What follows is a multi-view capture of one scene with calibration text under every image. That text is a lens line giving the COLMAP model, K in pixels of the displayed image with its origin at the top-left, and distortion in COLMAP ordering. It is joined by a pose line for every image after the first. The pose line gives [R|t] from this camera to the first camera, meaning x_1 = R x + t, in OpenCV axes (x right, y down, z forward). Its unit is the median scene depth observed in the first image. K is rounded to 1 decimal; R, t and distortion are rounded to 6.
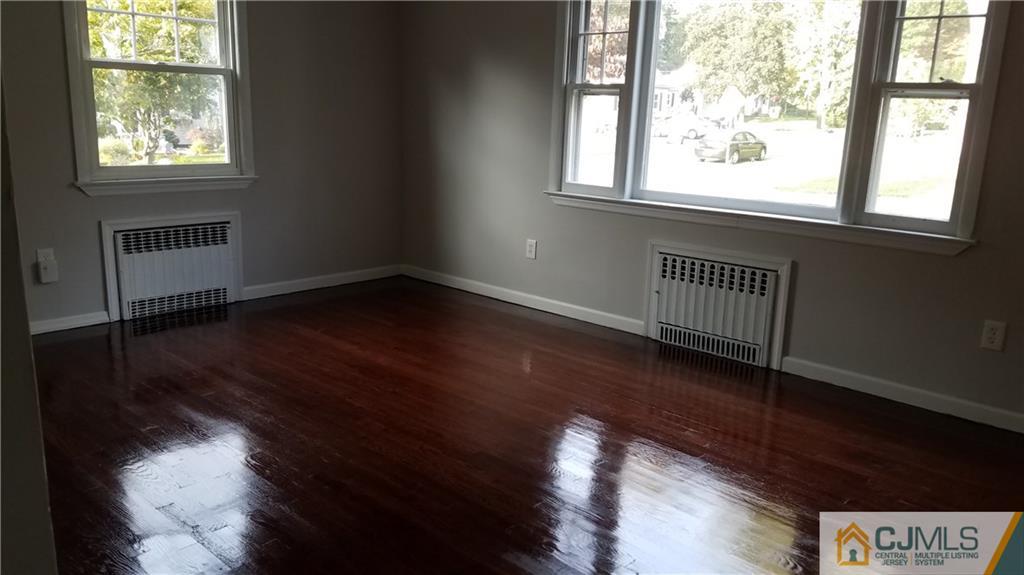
lens RADIAL K [[761.2, 0, 512.0], [0, 761.2, 287.5], [0, 0, 1]] dist [-0.001154, -0.001826]
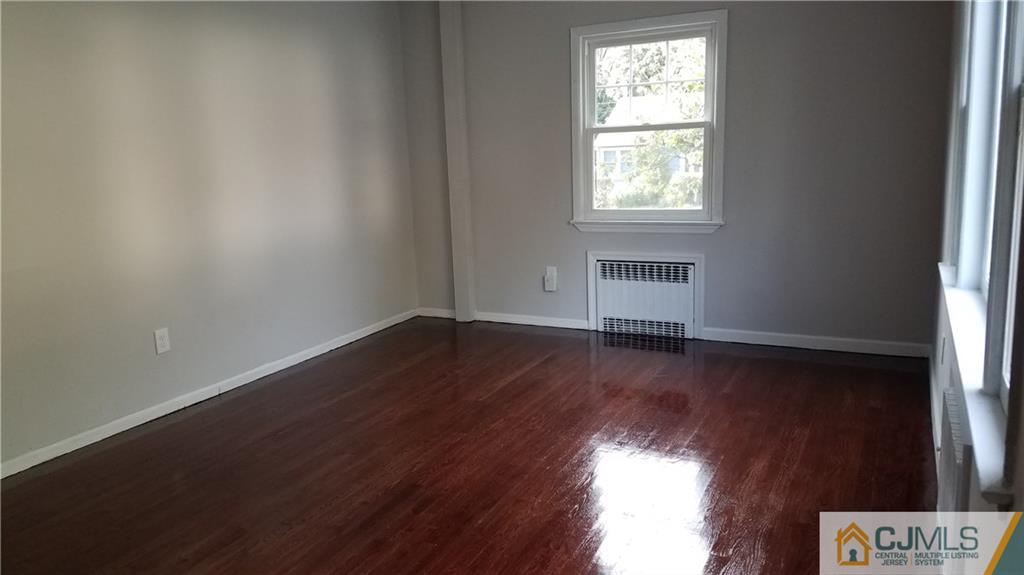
lens RADIAL K [[751.9, 0, 512.0], [0, 751.9, 269.1], [0, 0, 1]] dist [0.113873, 0.000155]
pose [[0.252397, 0.103624, -0.962059, 0.619549], [-0.167356, 0.983940, 0.062075, -0.107135], [0.953041, 0.145339, 0.265685, 0.501662]]
